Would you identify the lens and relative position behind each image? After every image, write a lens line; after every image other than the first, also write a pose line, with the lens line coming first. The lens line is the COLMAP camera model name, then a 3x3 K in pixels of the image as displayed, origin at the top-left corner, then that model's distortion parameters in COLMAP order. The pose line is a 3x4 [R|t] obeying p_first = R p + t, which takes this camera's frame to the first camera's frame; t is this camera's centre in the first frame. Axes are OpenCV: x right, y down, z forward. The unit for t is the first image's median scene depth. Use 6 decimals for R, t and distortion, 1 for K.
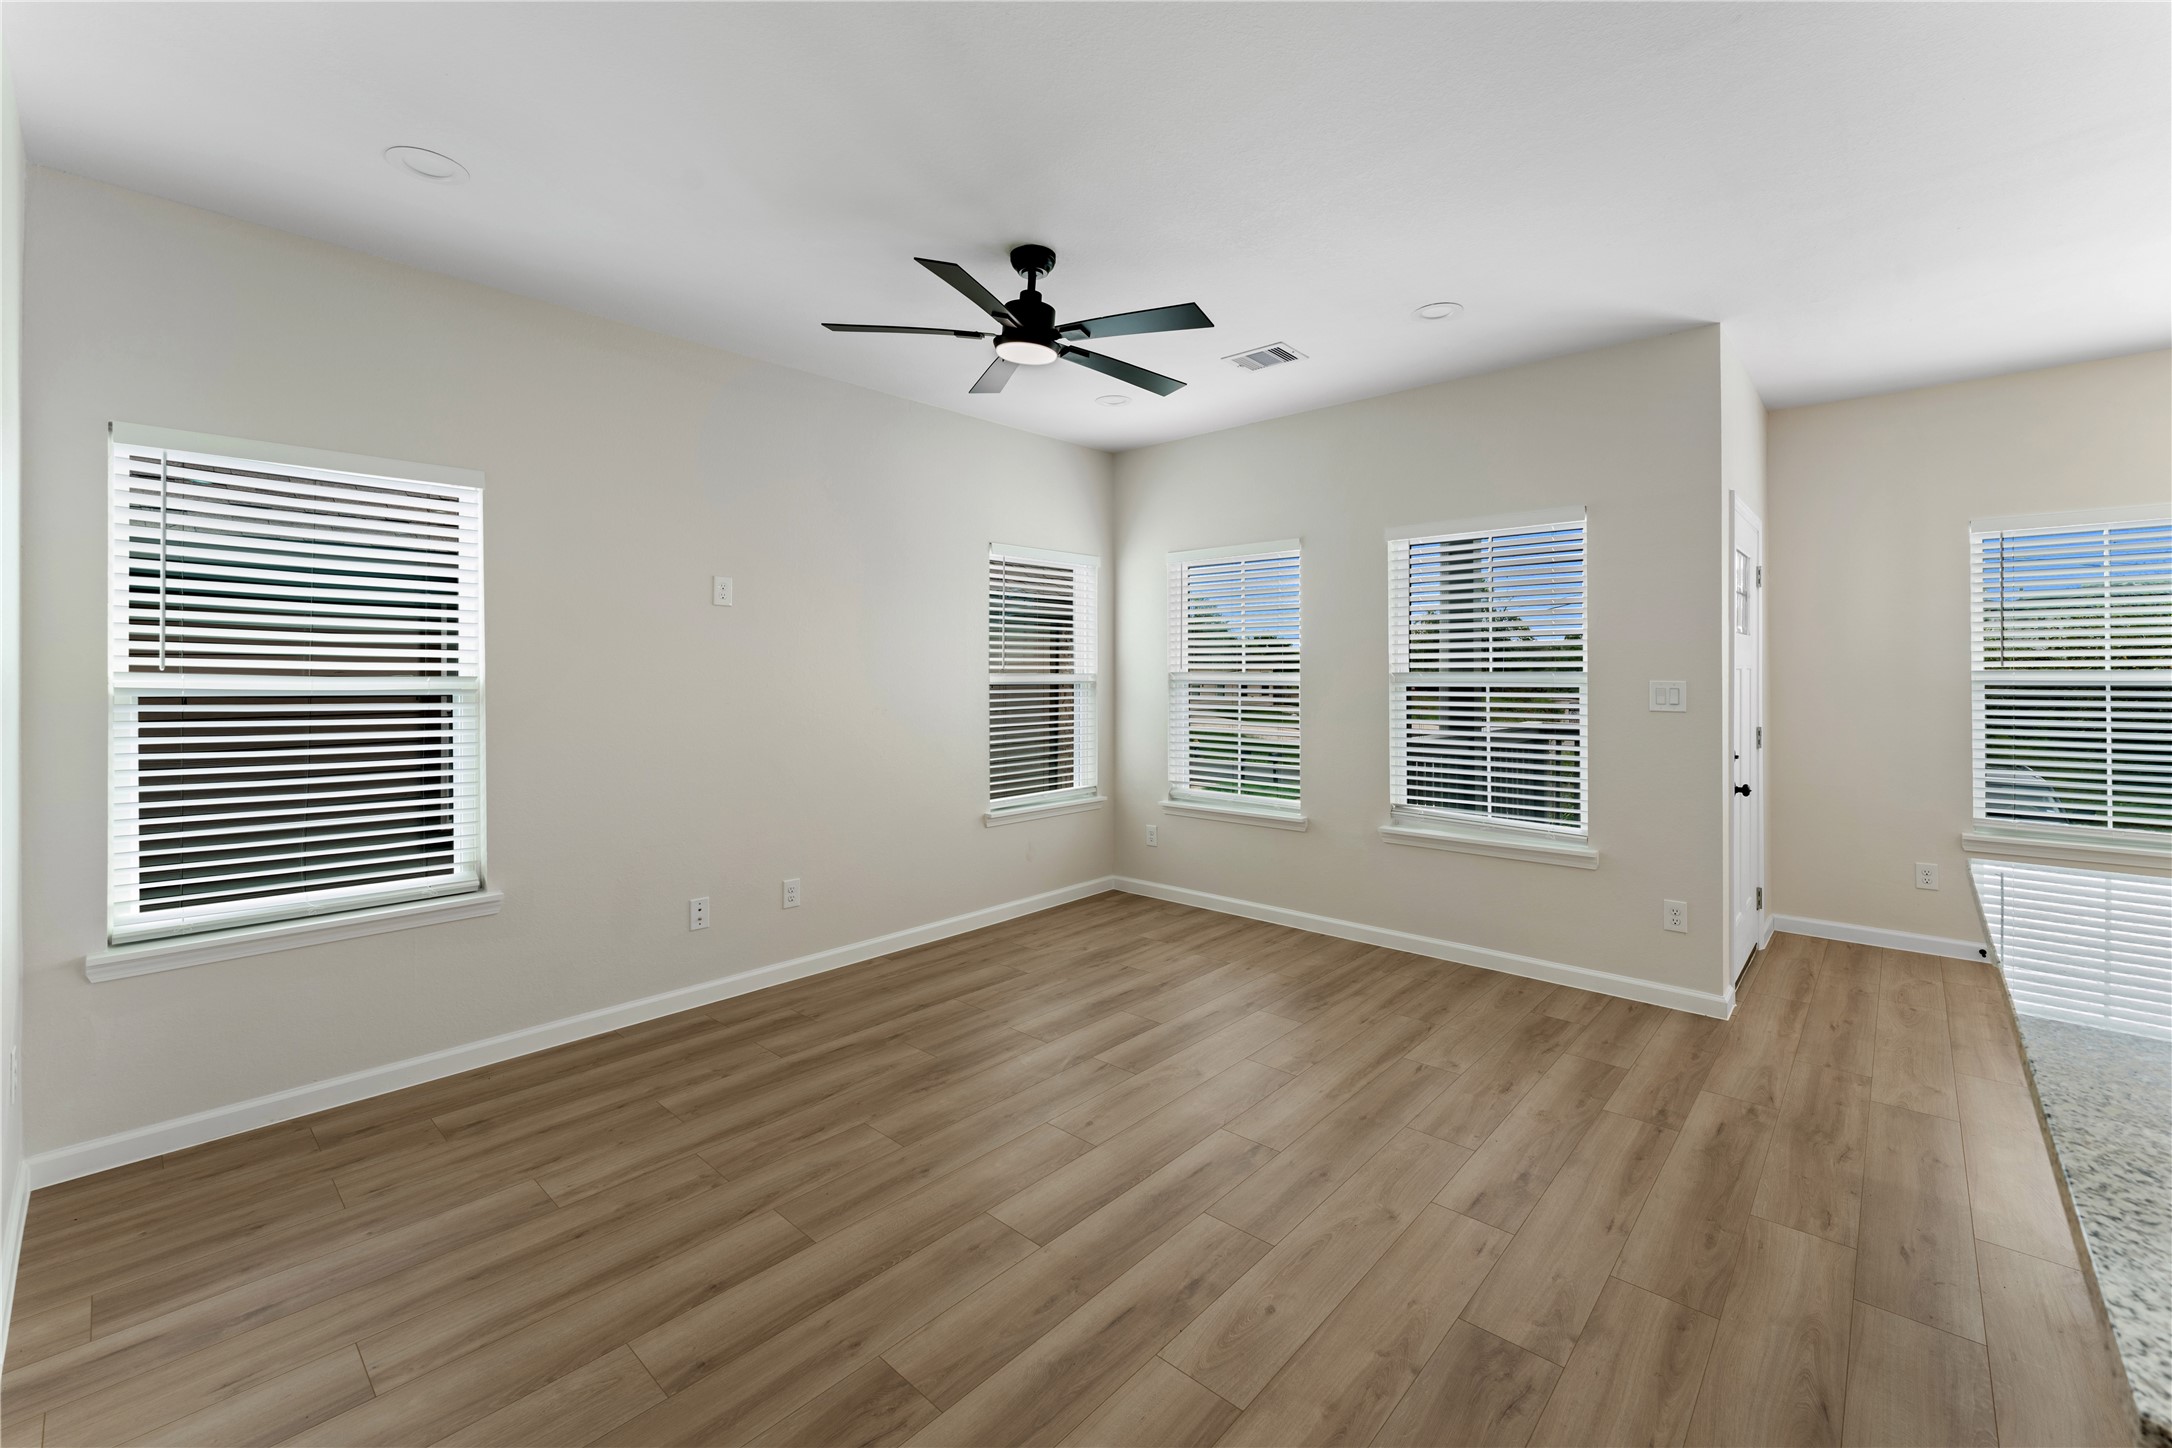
lens RADIAL K [[894.5, 0, 1088.3], [0, 894.5, 672.0], [0, 0, 1]] dist [-0.001255, -0.000121]
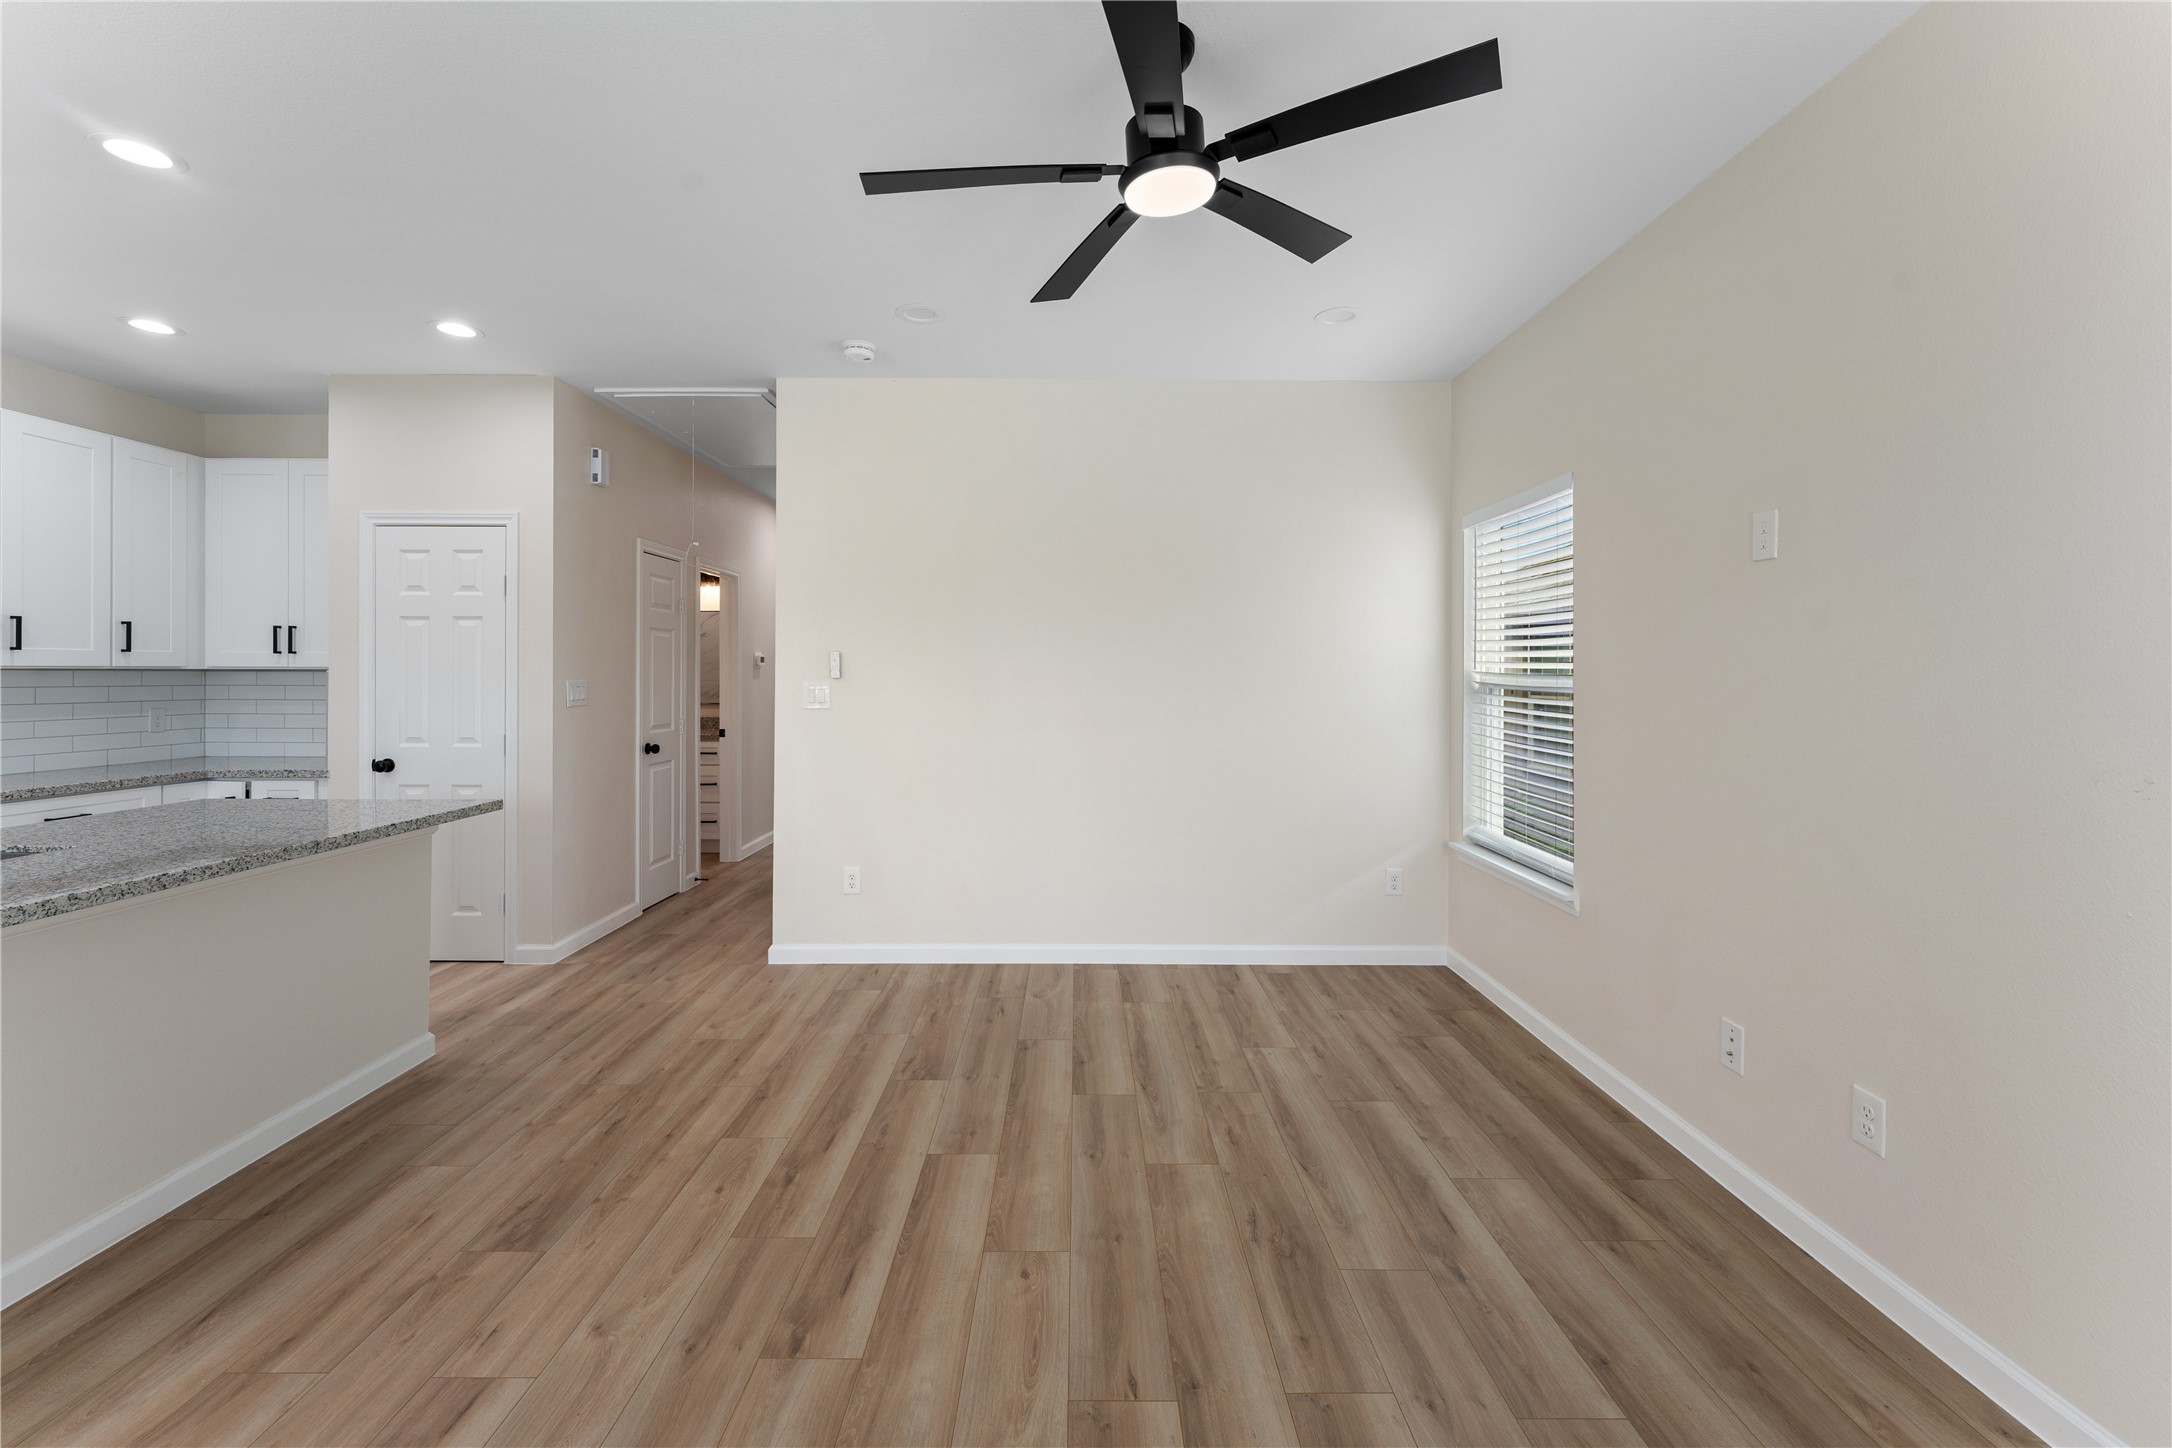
lens RADIAL K [[891.1, 0, 1081.1], [0, 891.1, 670.2], [0, 0, 1]] dist [0.000782, -0.000017]
pose [[-0.737066, -0.001968, -0.675818, 0.488093], [0.000979, 0.999992, -0.003980, 0.003654], [0.675820, -0.003595, -0.737058, 1.641292]]
